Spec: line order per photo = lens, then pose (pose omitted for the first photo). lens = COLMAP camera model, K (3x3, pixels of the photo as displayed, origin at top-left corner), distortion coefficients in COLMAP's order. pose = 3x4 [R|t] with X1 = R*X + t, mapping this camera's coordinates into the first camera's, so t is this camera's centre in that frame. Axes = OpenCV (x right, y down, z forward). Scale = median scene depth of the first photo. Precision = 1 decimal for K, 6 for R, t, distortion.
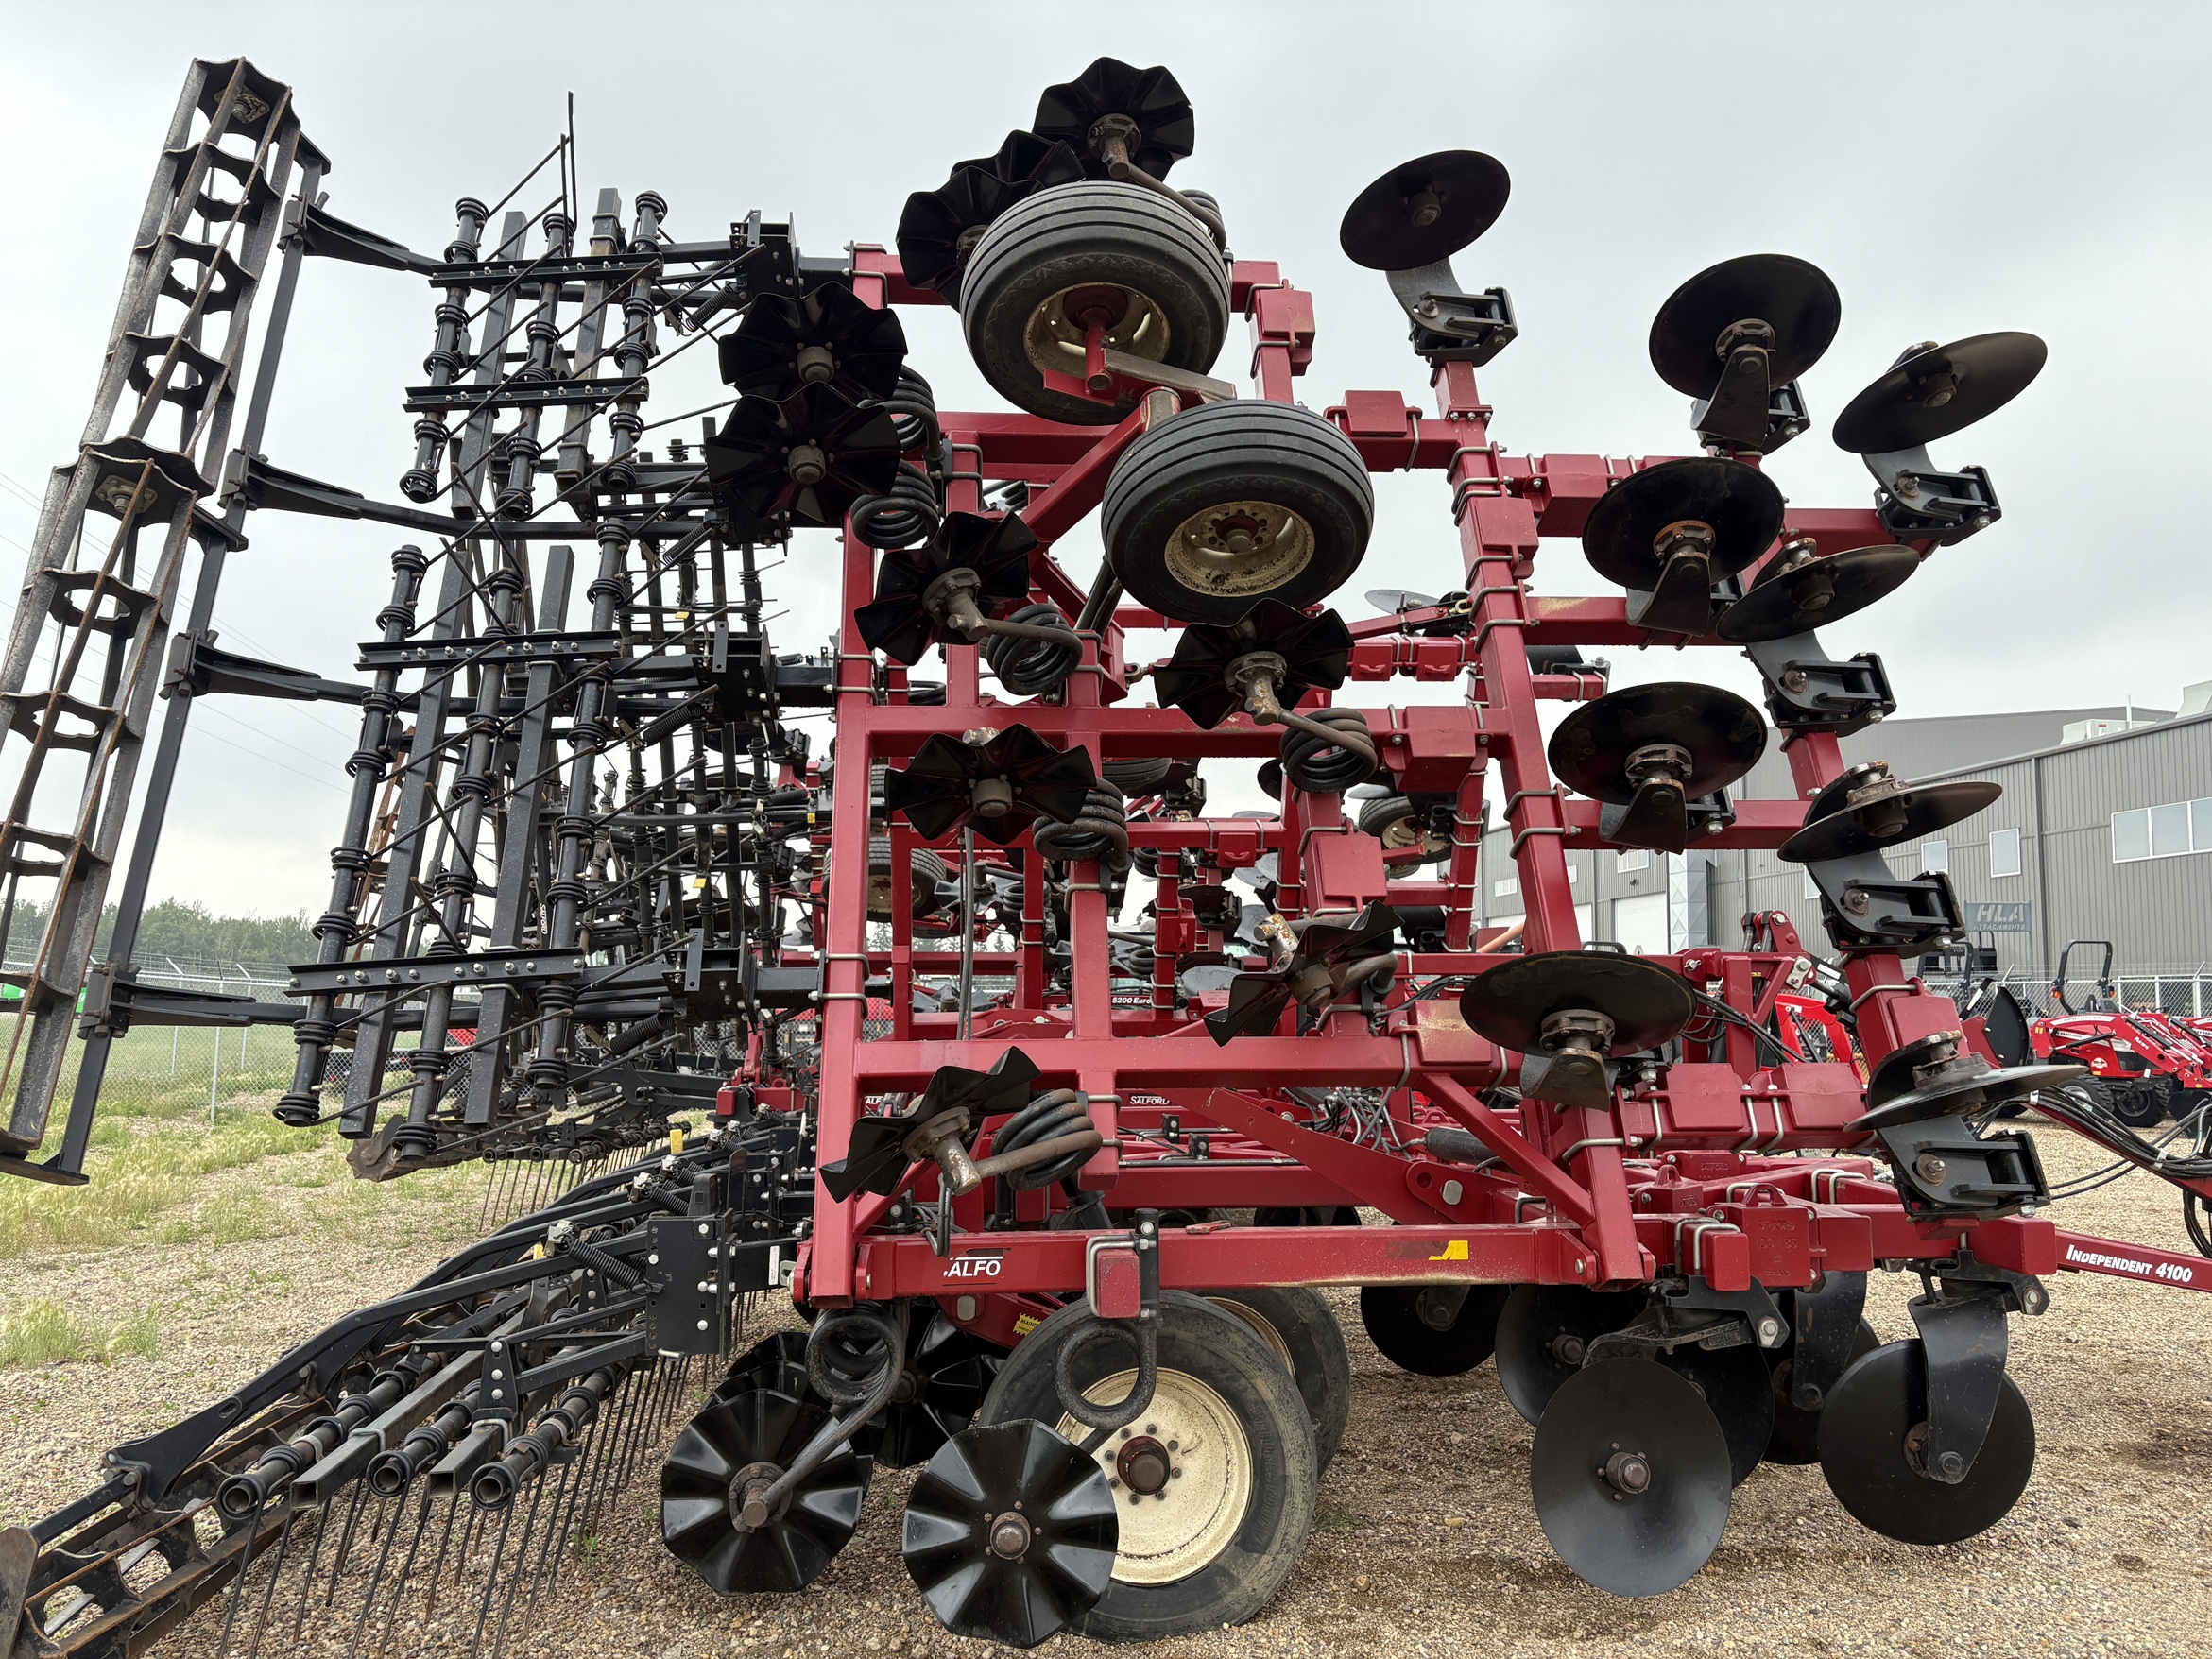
lens RADIAL K [[1663.9, 0, 1087.4], [0, 1663.9, 838.2], [0, 0, 1]] dist [0.041815, -0.042361]
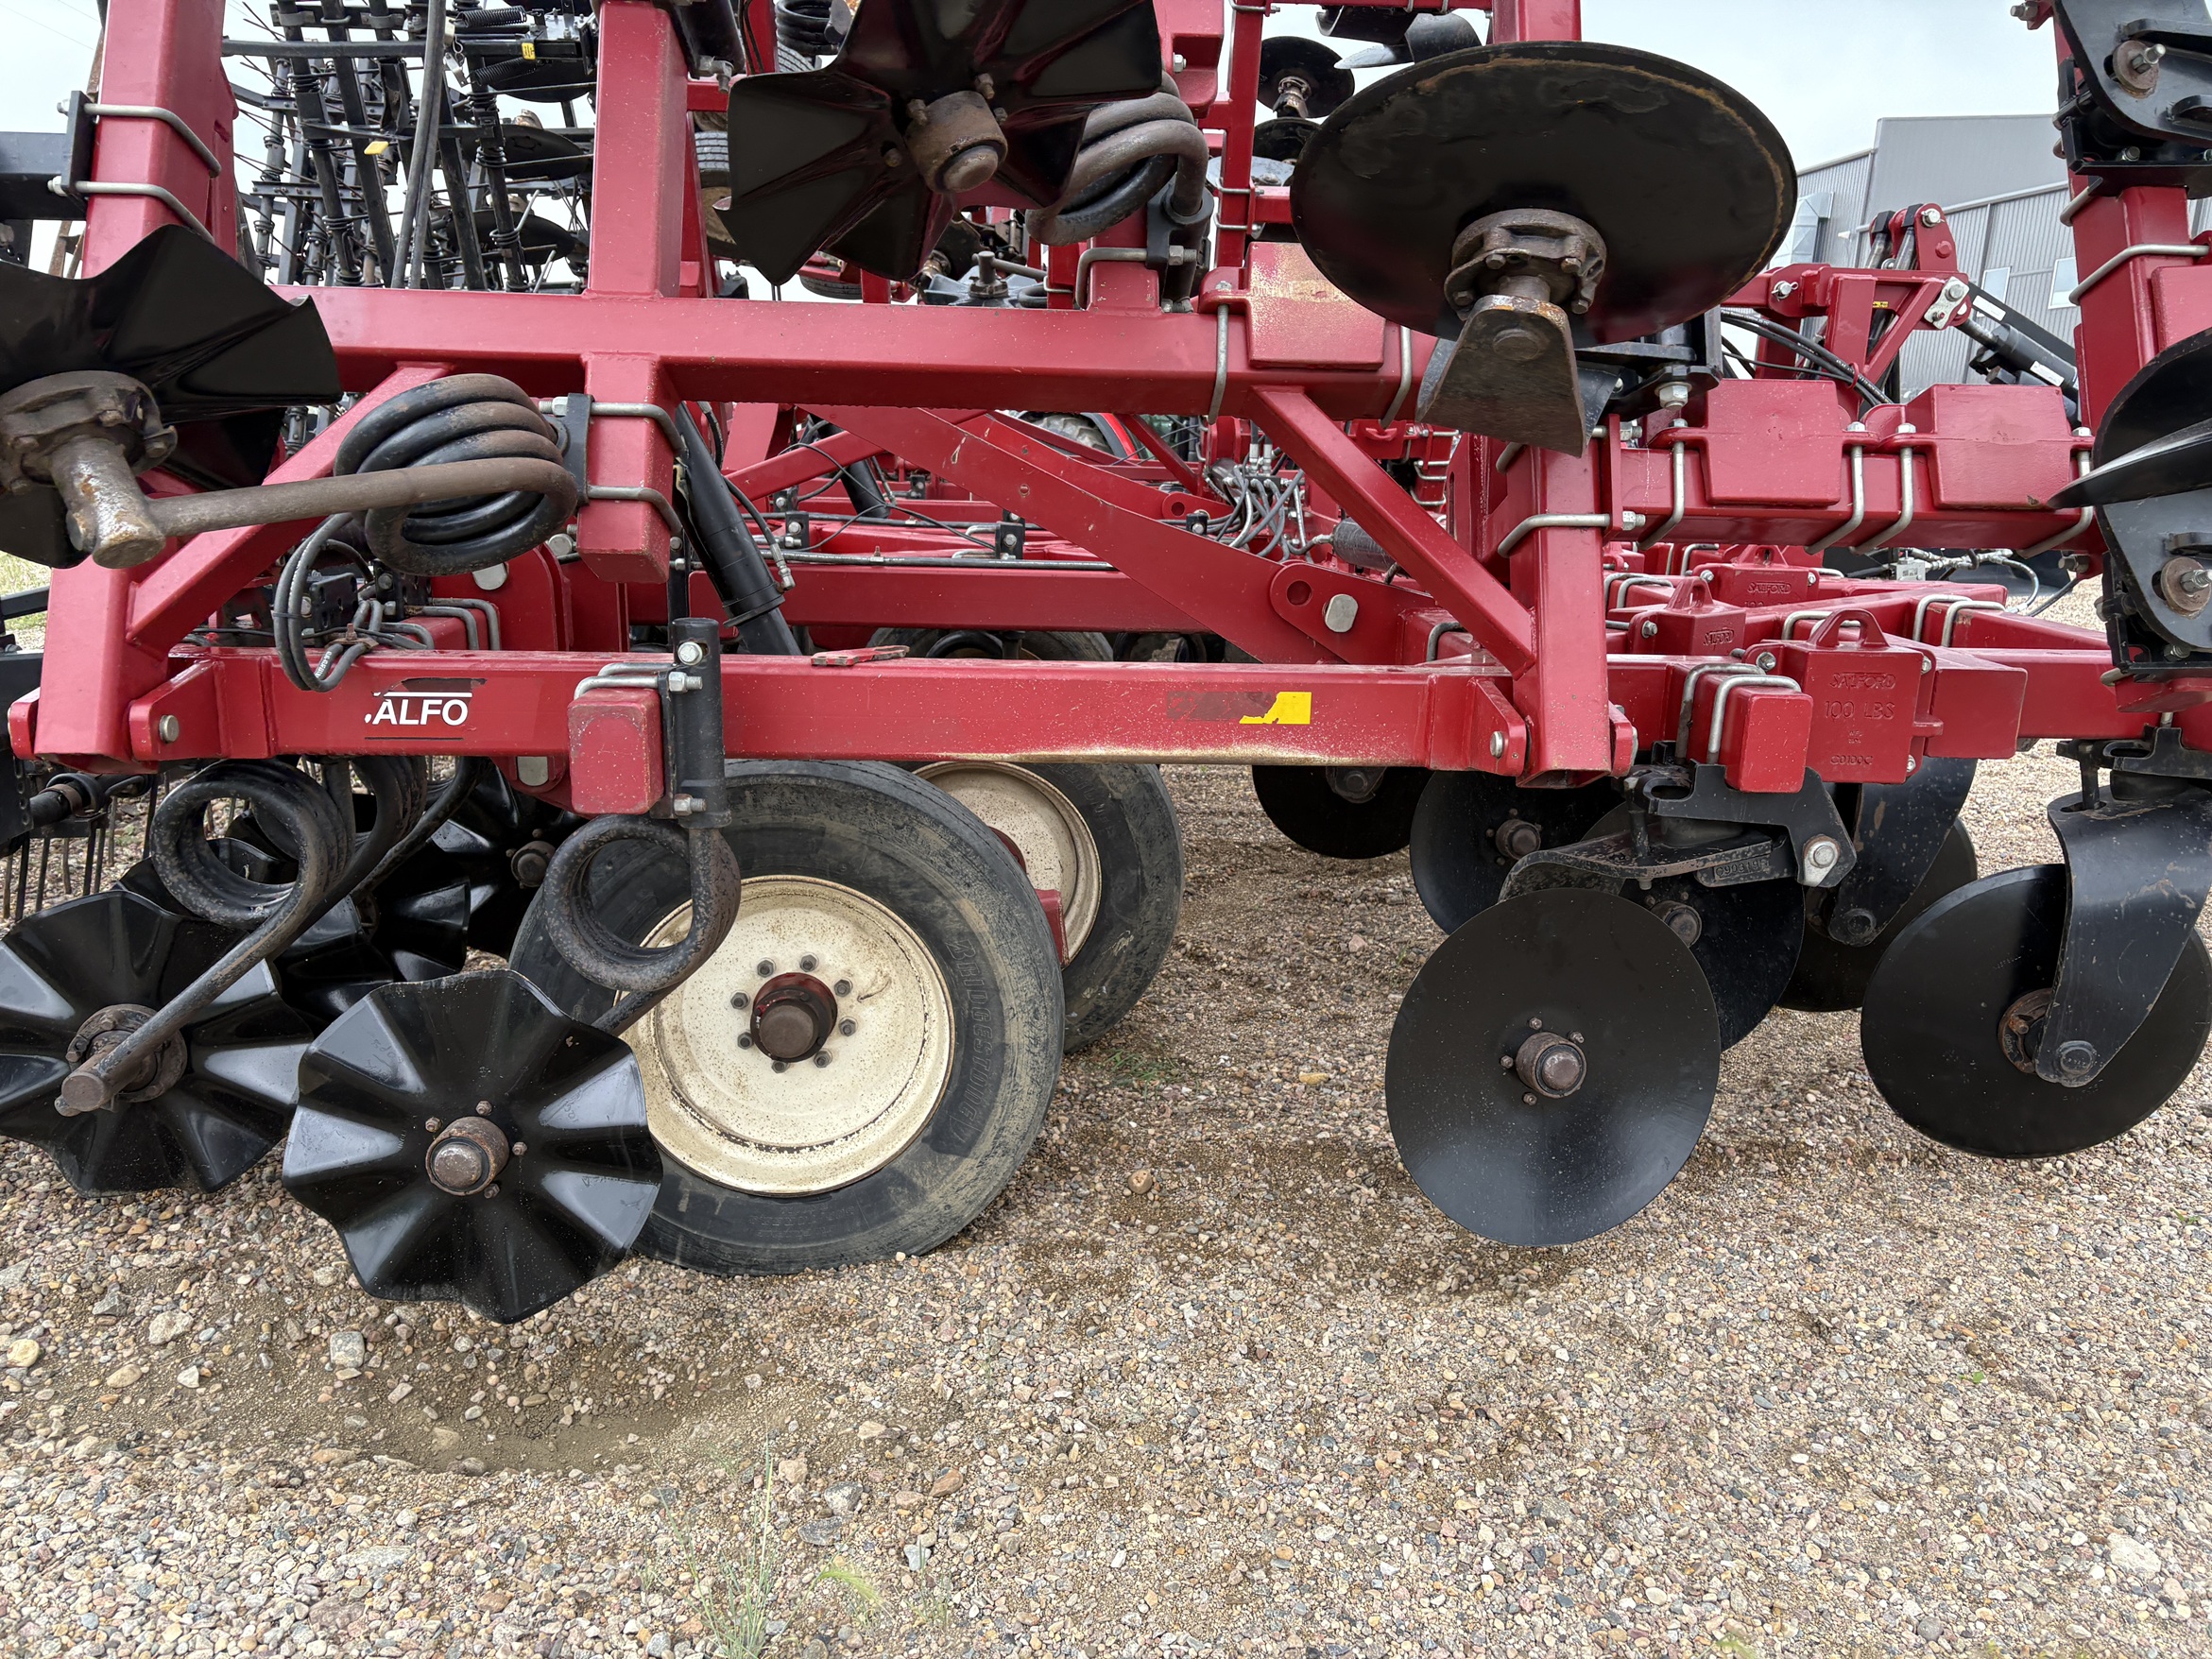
lens RADIAL K [[1663.9, 0, 1119.7], [0, 1663.9, 824.6], [0, 0, 1]] dist [0.041815, -0.042361]
pose [[0.999388, 0.033925, -0.008537, 0.161746], [-0.029270, 0.944553, 0.327053, 0.096752], [0.019159, -0.326603, 0.944968, 0.433200]]
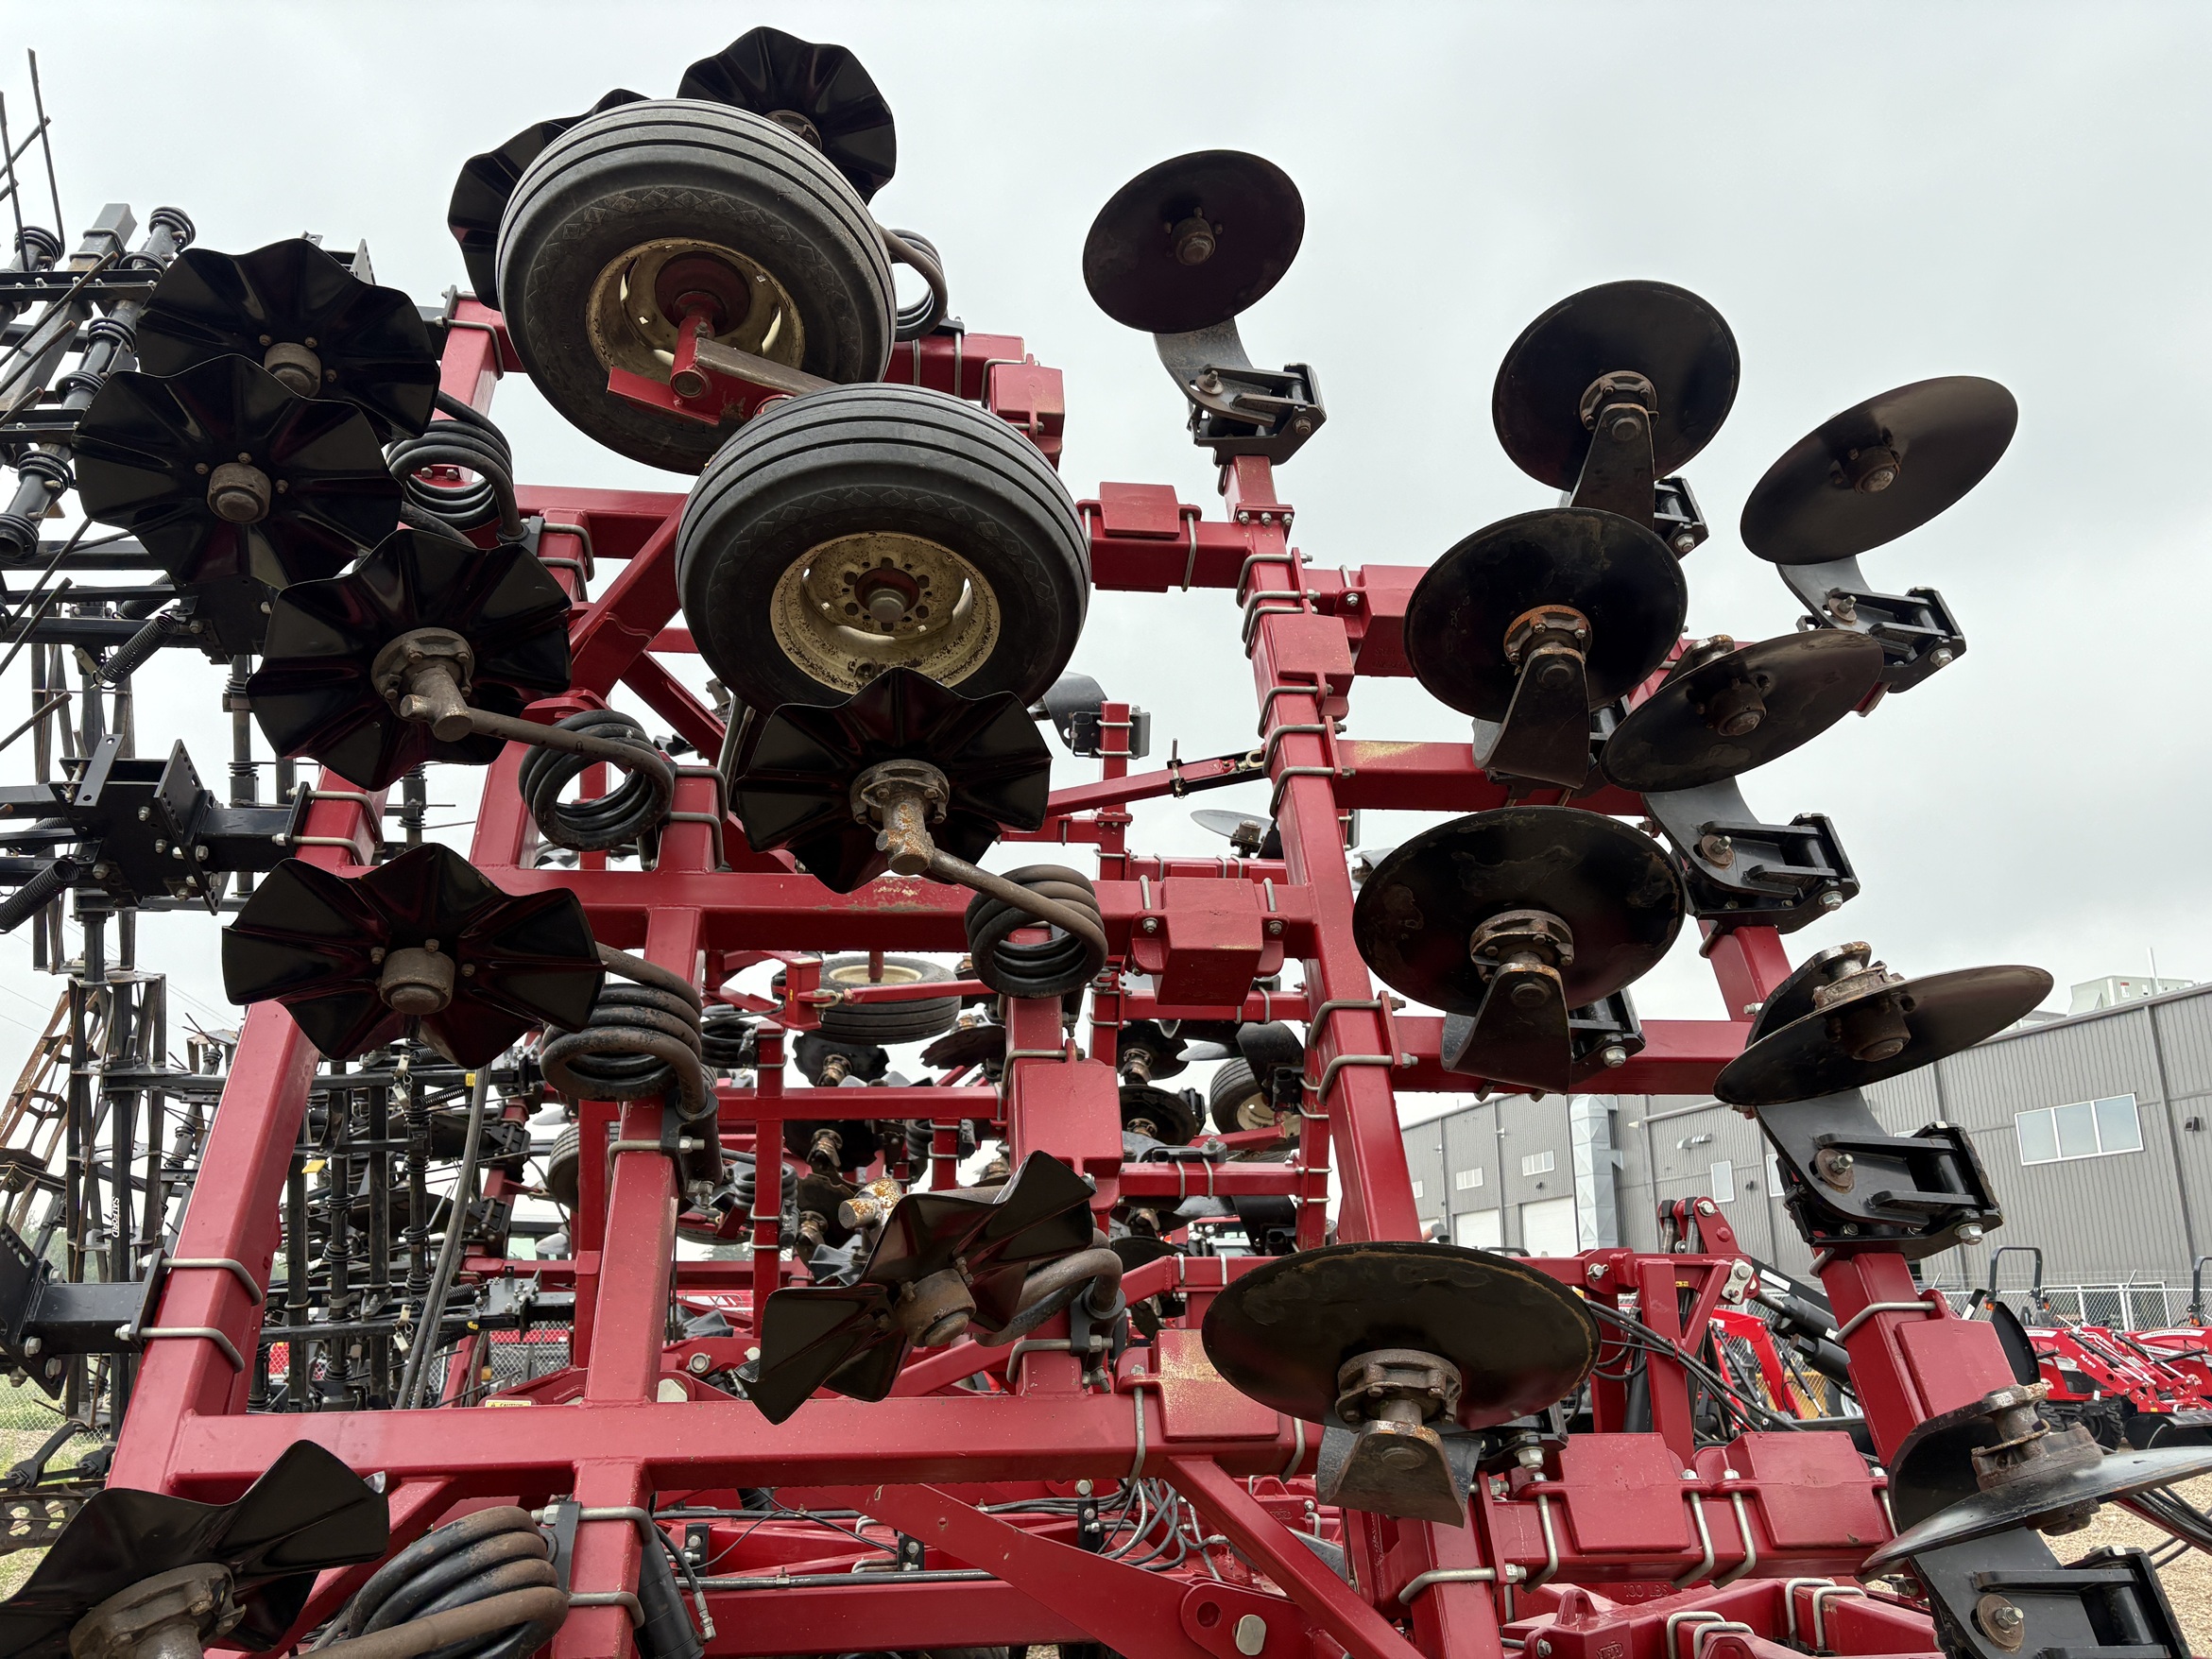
lens RADIAL K [[1663.9, 0, 1092.5], [0, 1663.9, 829.4], [0, 0, 1]] dist [0.041815, -0.042361]
pose [[0.998262, 0.012145, 0.057665, 0.130926], [-0.001324, 0.982909, -0.184087, 0.028382], [-0.058916, 0.183691, 0.981217, 0.350168]]
